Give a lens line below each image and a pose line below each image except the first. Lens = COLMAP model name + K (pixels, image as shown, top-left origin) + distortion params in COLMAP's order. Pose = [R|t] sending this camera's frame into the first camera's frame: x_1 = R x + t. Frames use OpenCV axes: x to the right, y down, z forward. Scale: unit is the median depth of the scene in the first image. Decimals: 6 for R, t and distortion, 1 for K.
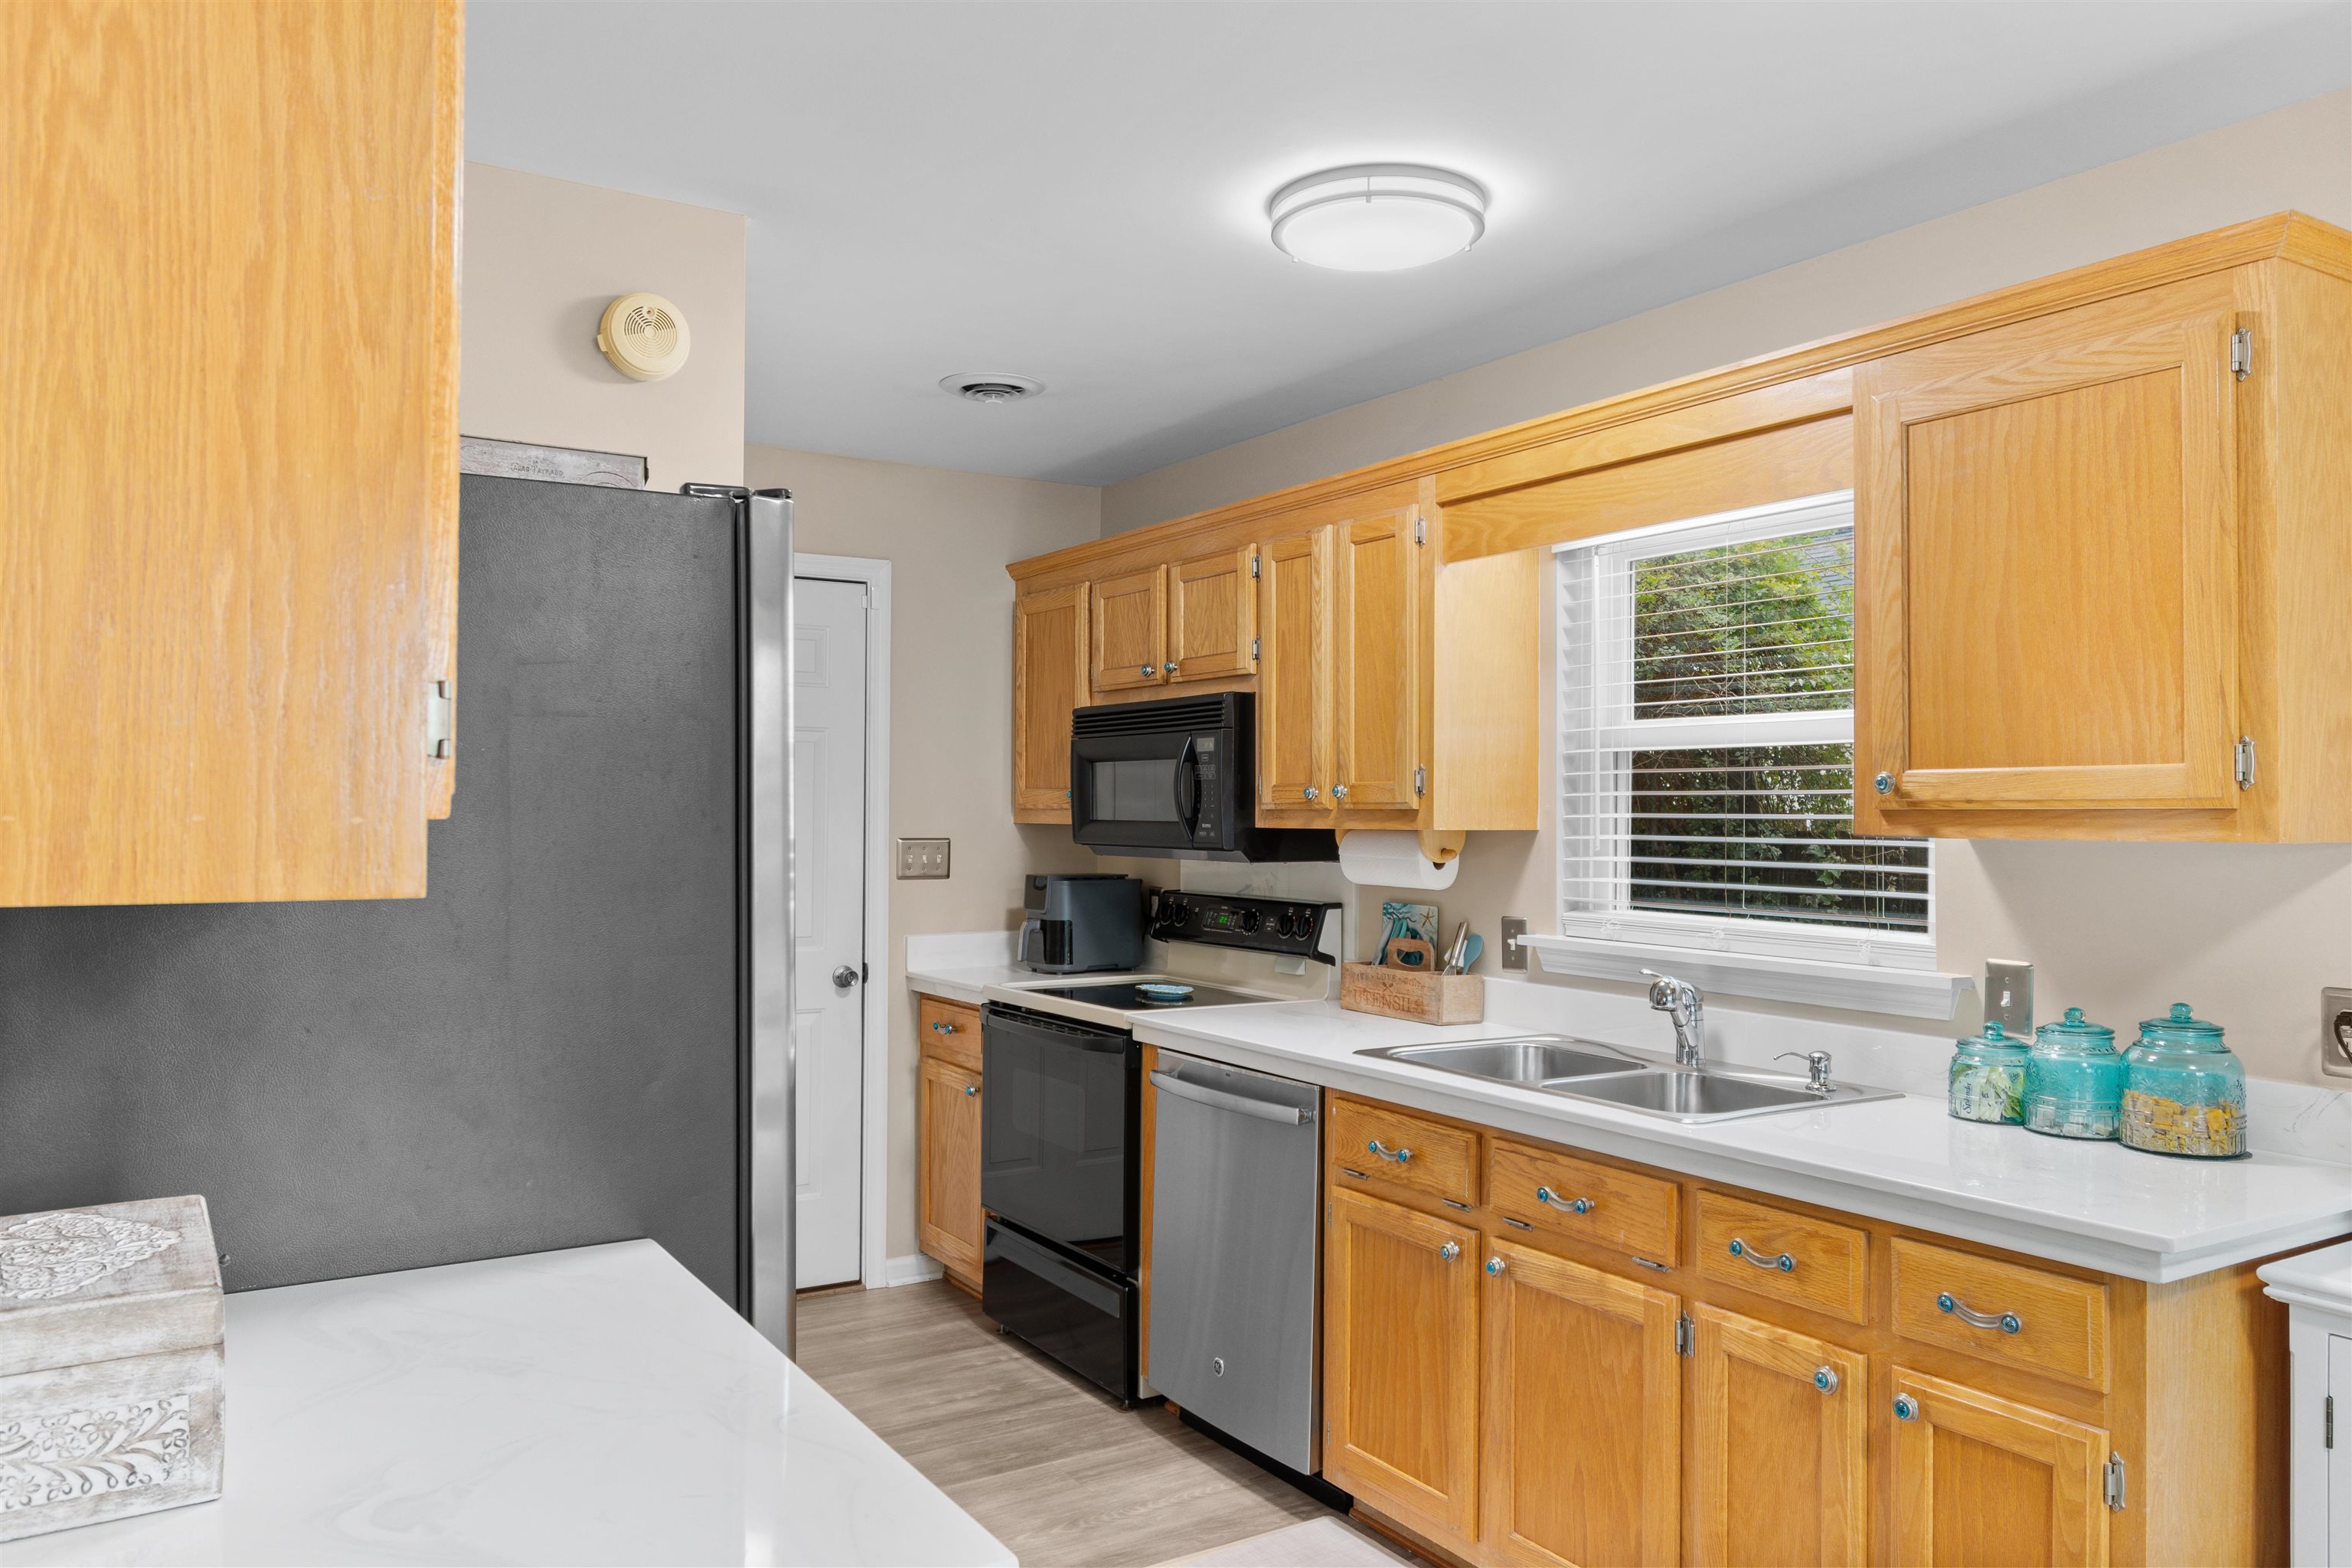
lens RADIAL K [[1626.5, 0, 1176.0], [0, 1626.5, 784.0], [0, 0, 1]] dist [0.002145, 0.000134]
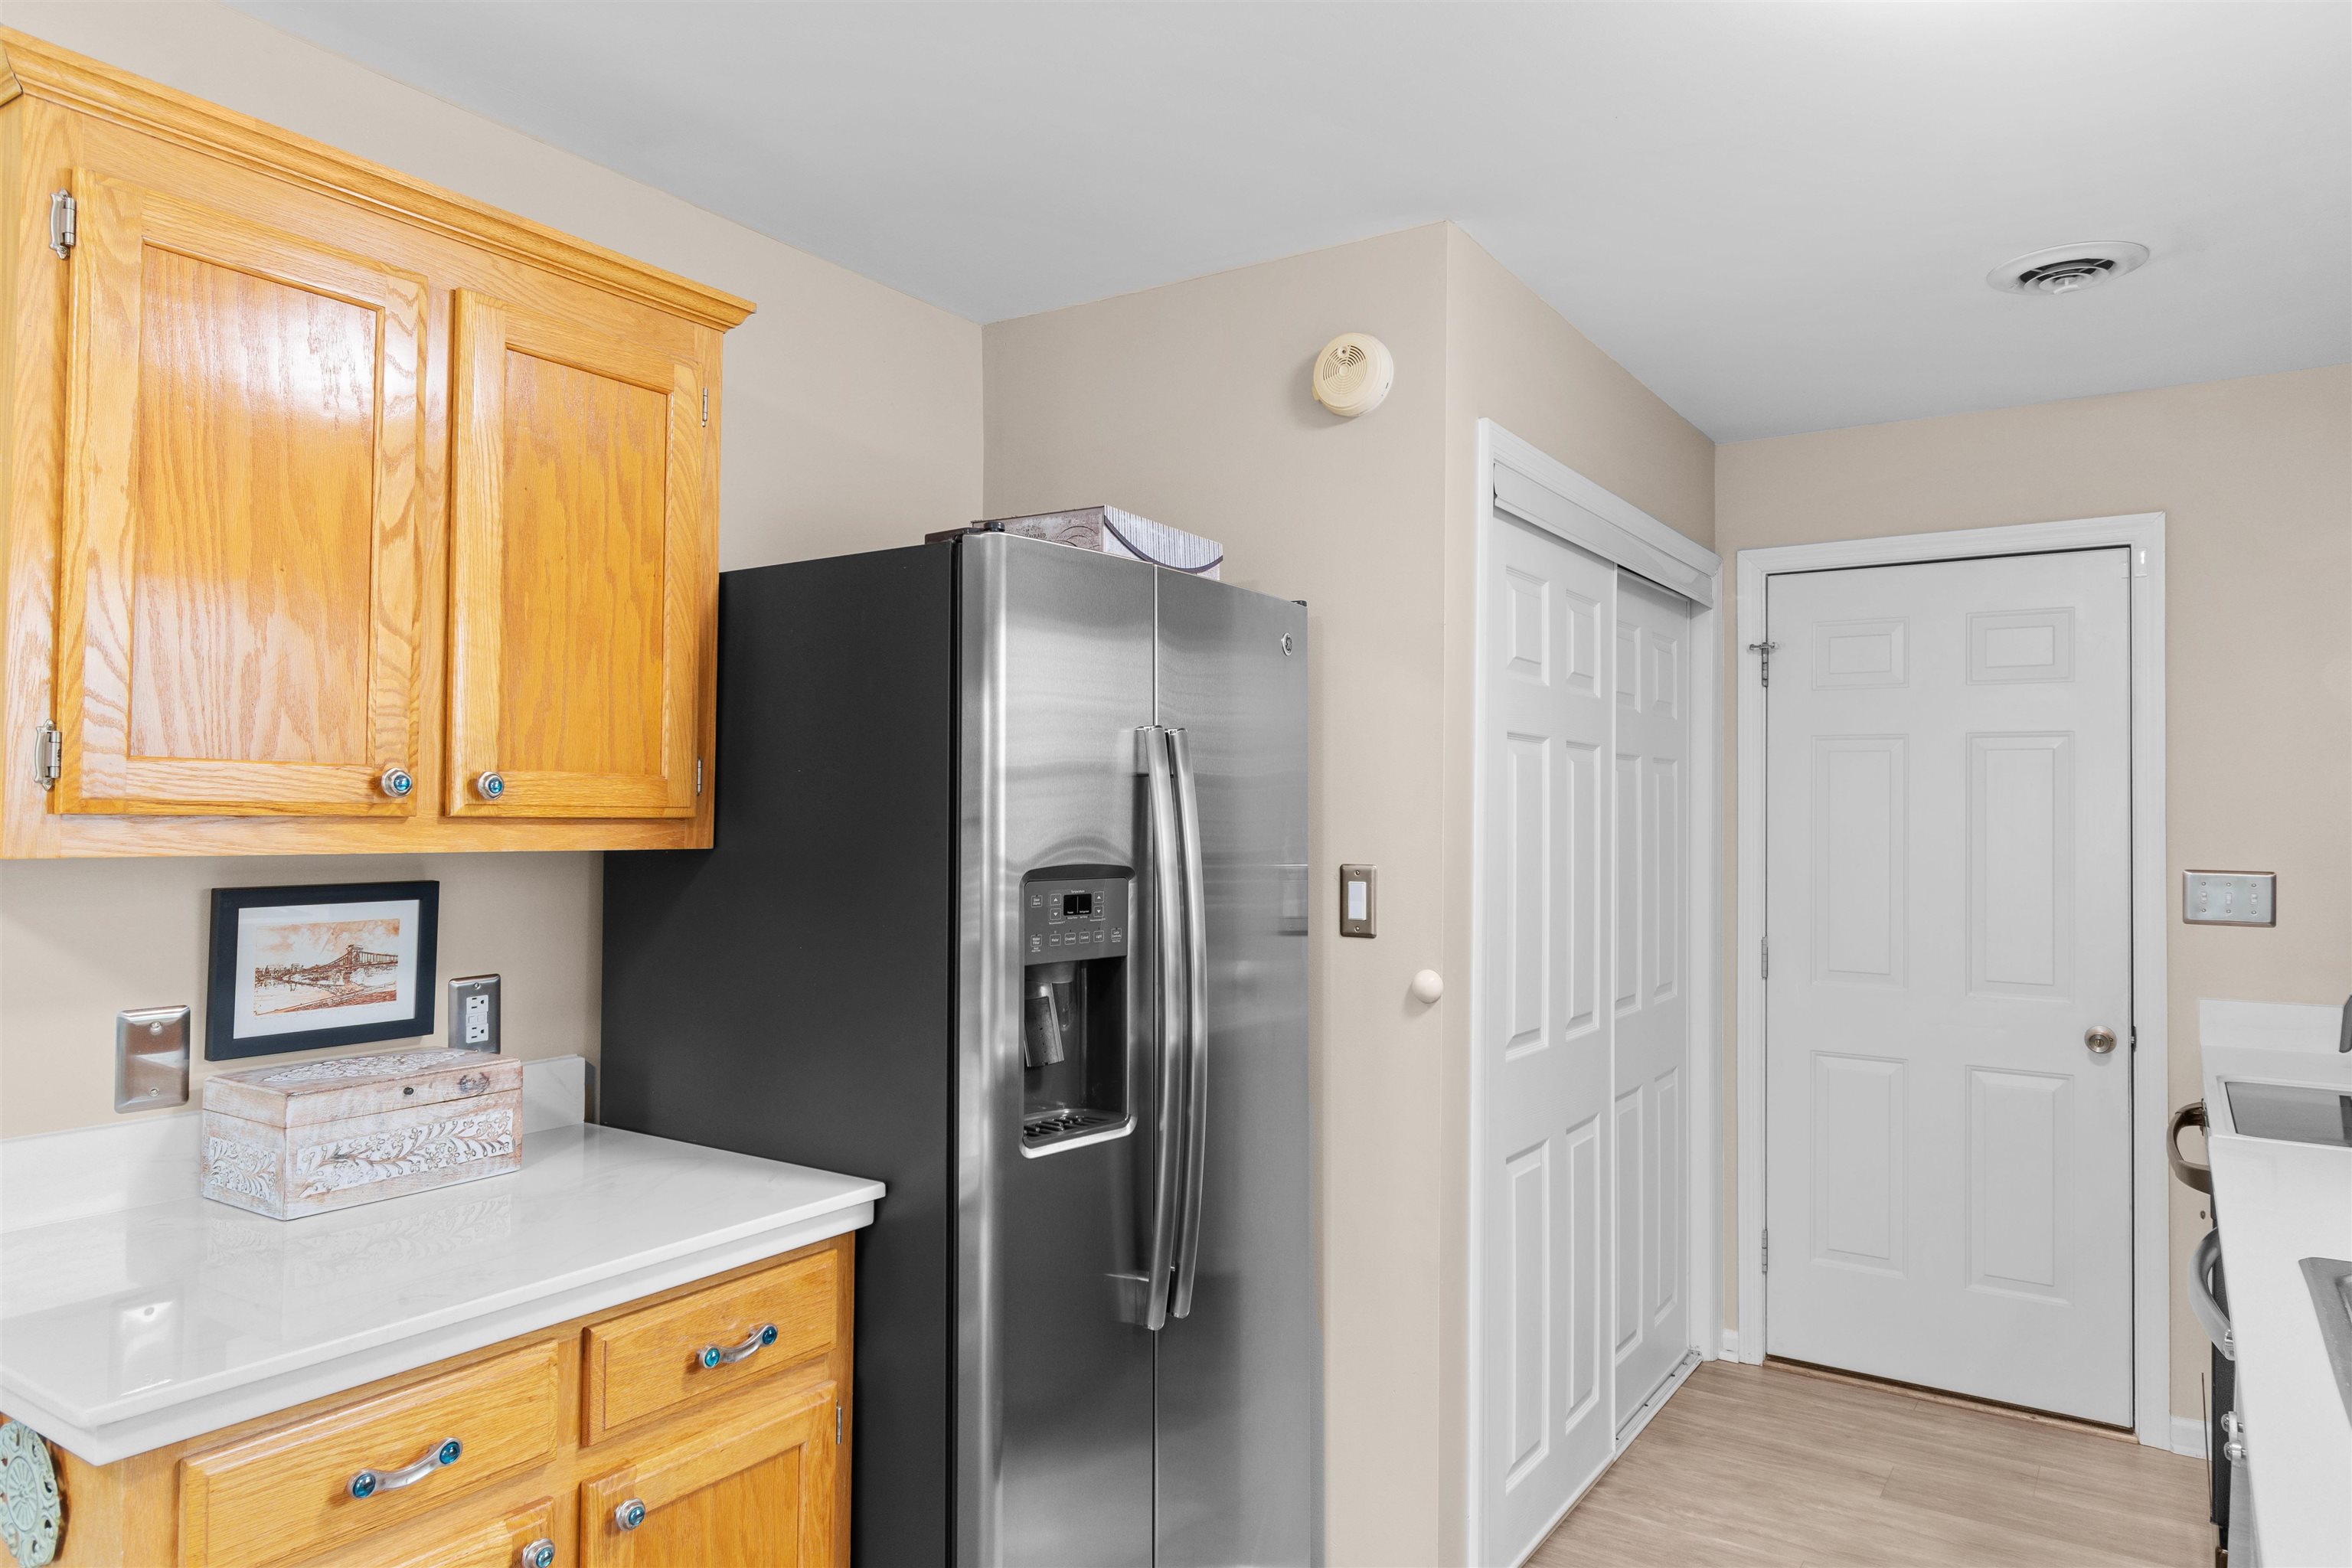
lens RADIAL K [[1471.0, 0, 1176.0], [0, 1471.0, 784.0], [0, 0, 1]] dist [-0.001797, 0.000792]
pose [[0.404117, -0.019706, -0.914495, 0.499302], [0.004368, 0.999798, -0.019613, 0.008729], [0.914697, 0.003931, 0.404122, 0.516595]]
